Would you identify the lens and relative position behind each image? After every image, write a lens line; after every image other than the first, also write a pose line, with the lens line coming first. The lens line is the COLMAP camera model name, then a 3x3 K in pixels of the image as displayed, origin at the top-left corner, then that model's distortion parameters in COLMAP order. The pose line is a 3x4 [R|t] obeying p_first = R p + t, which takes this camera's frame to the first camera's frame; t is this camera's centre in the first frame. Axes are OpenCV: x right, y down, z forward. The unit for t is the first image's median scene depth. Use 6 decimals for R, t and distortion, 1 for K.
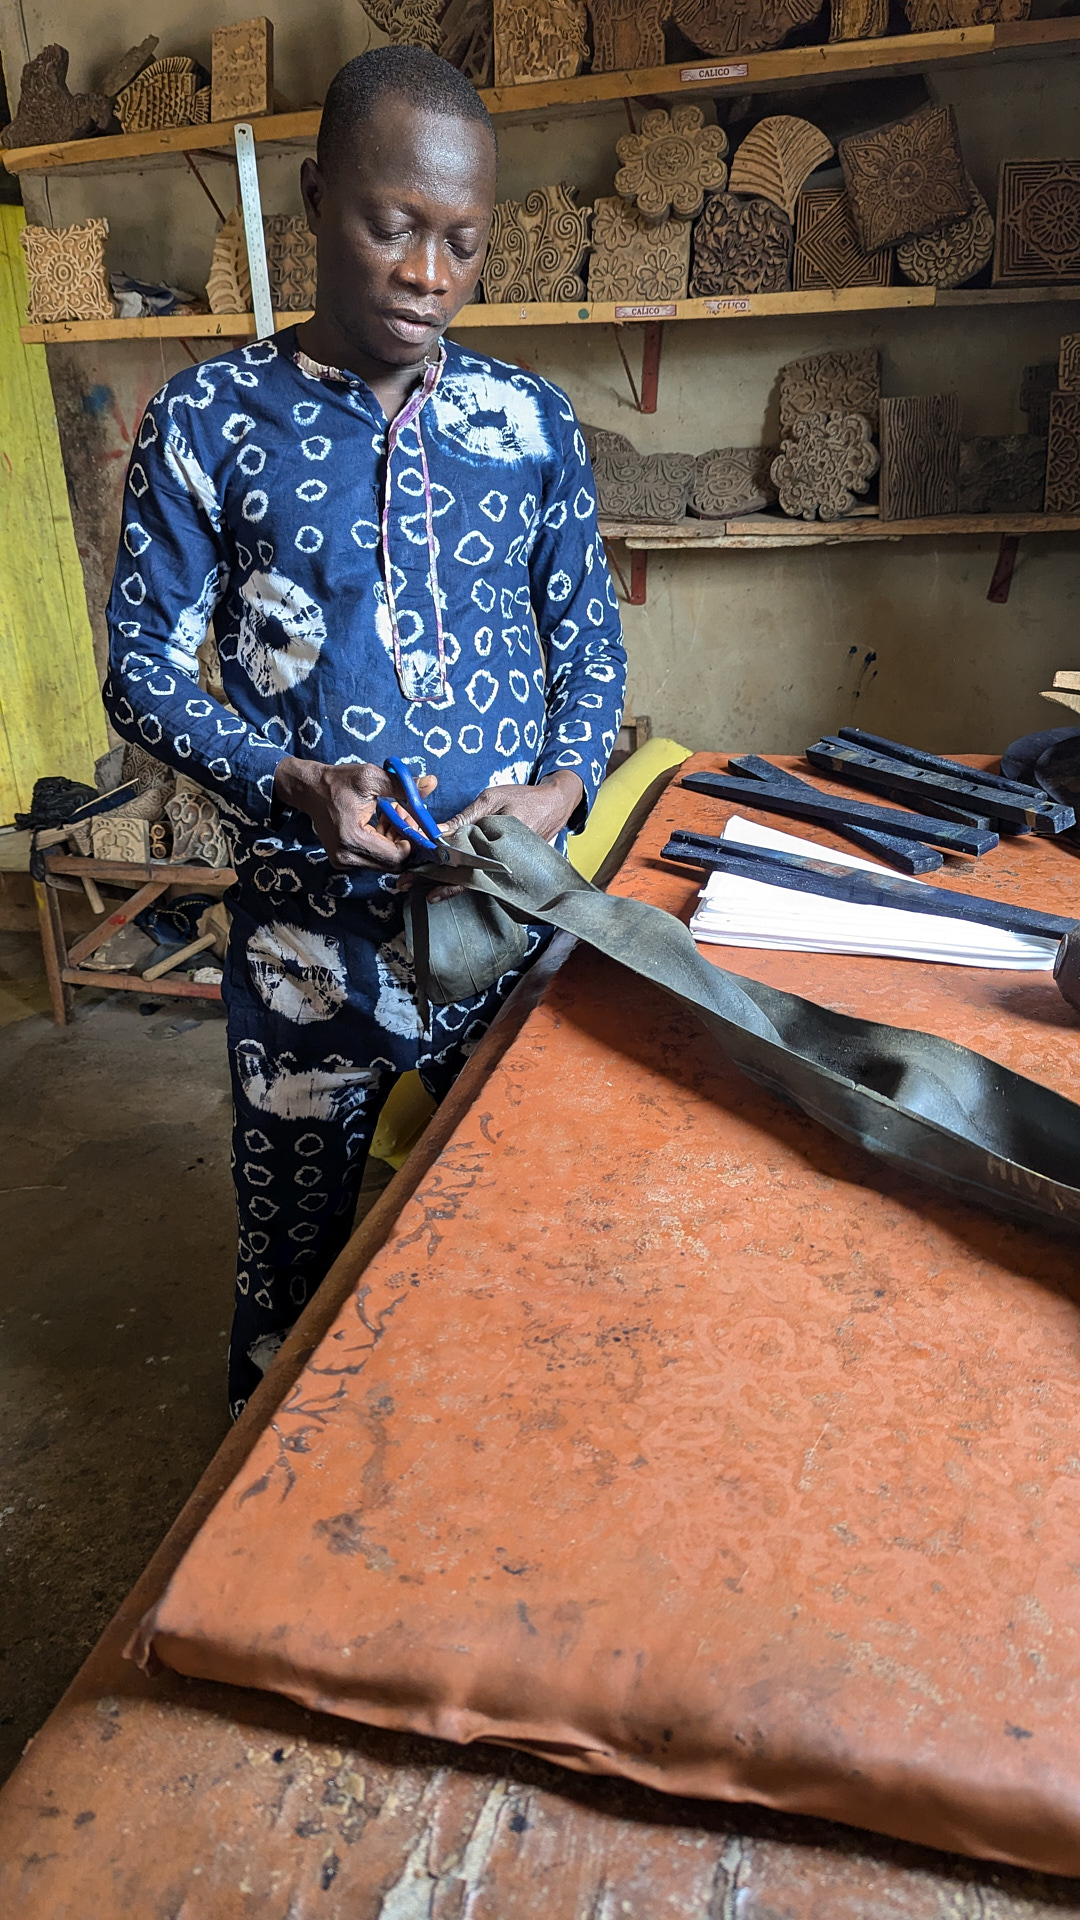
lens RADIAL K [[1414.3, 0, 501.8], [0, 1414.3, 931.2], [0, 0, 1]] dist [0.057149, -0.043388]
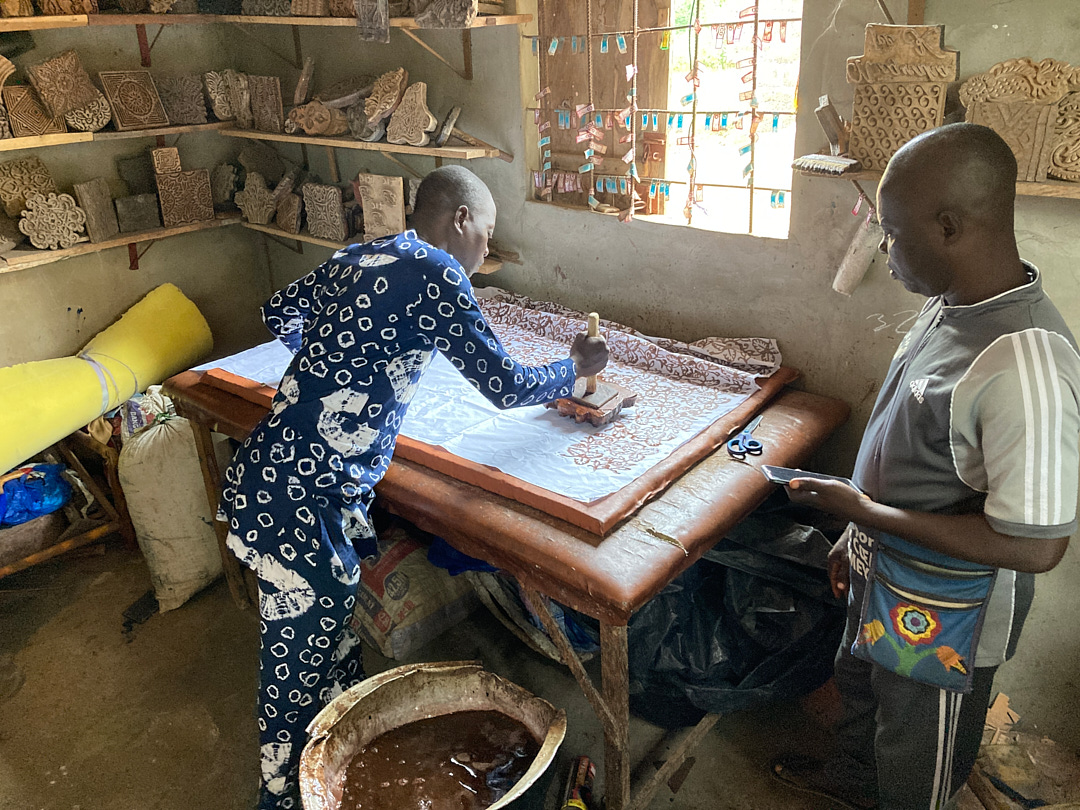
lens RADIAL K [[912.7, 0, 544.1], [0, 912.7, 403.6], [0, 0, 1]] dist [0.032449, -0.032479]
pose [[0.415319, -0.335061, 0.845721, -0.627294], [0.336274, 0.920390, 0.199505, -0.130737], [-0.845240, 0.201536, 0.494928, -0.106984]]
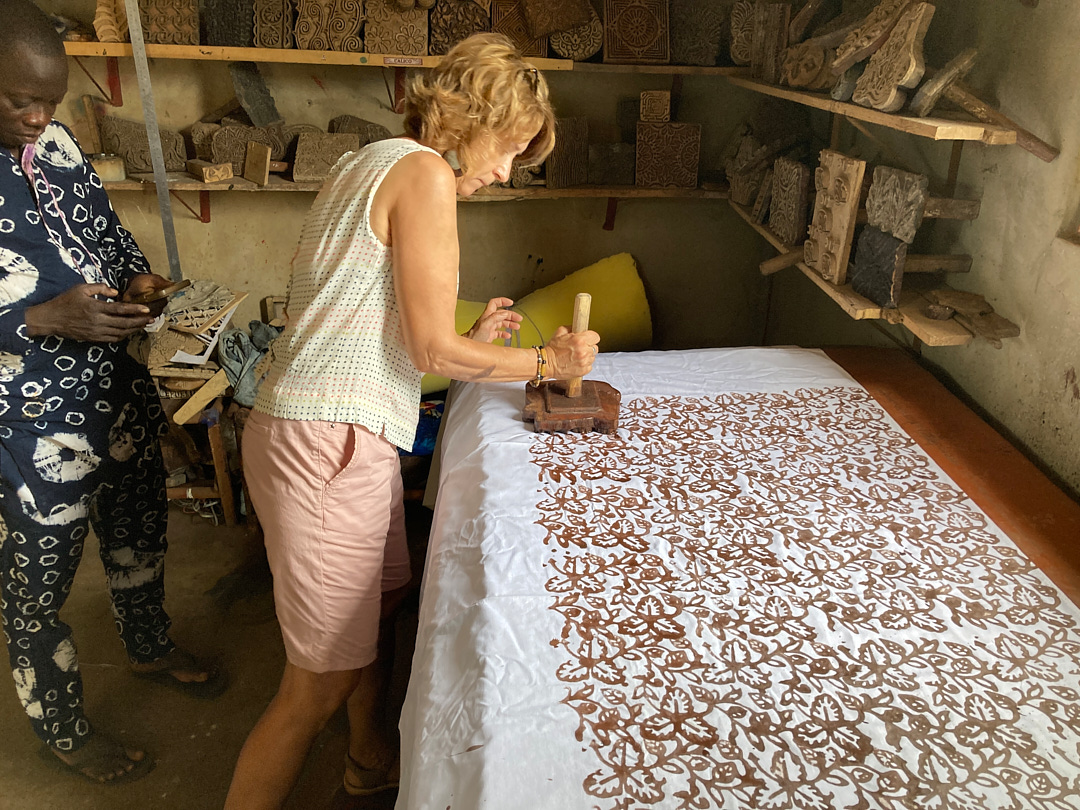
lens RADIAL K [[912.7, 0, 539.6], [0, 912.7, 383.9], [0, 0, 1]] dist [0.032449, -0.032479]
pose [[0.947688, -0.072398, 0.310878, -0.103755], [0.066898, 0.997357, 0.028332, -0.086872], [-0.312108, -0.006053, 0.950027, -0.044165]]
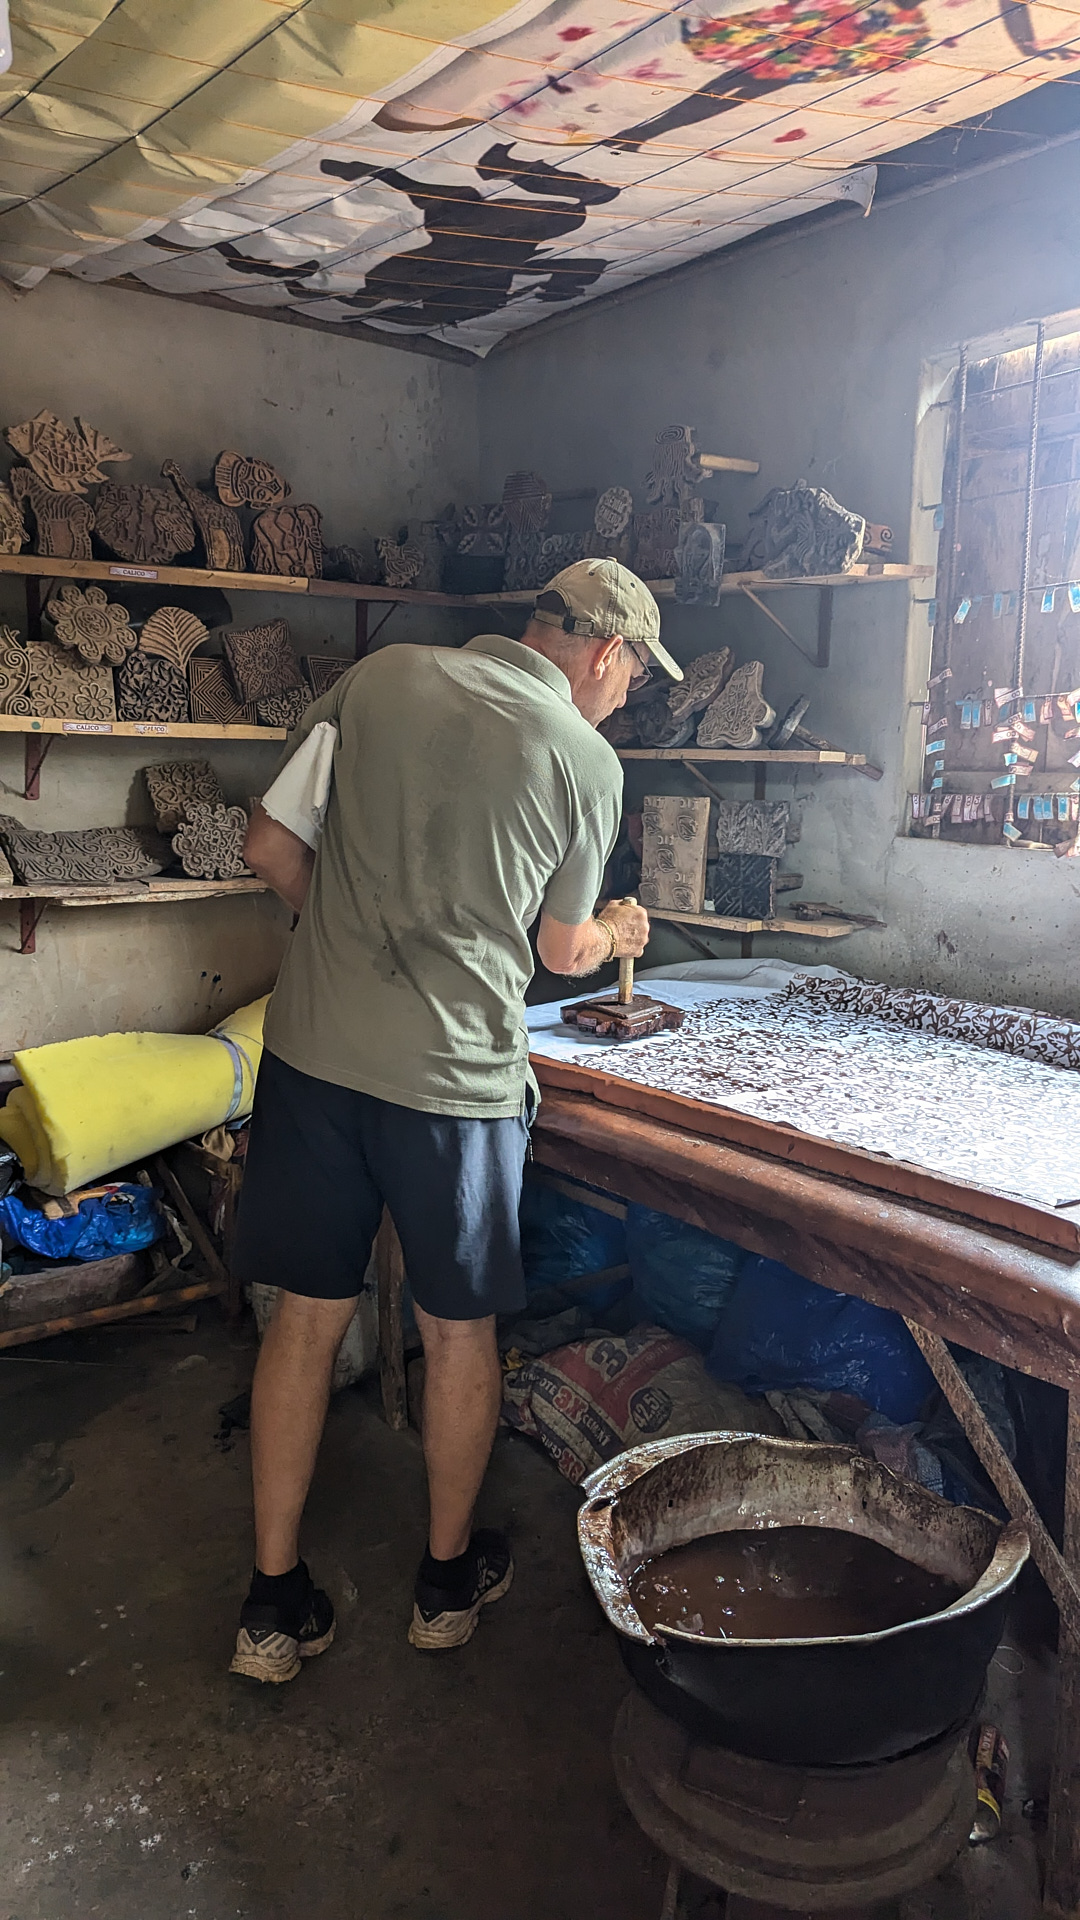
lens RADIAL K [[1414.3, 0, 534.2], [0, 1414.3, 969.5], [0, 0, 1]] dist [0.057149, -0.043388]
pose [[0.583639, -0.081321, 0.807931, -0.719278], [0.254787, 0.963065, -0.087119, -0.011730], [-0.771006, 0.256696, 0.582801, 0.001574]]
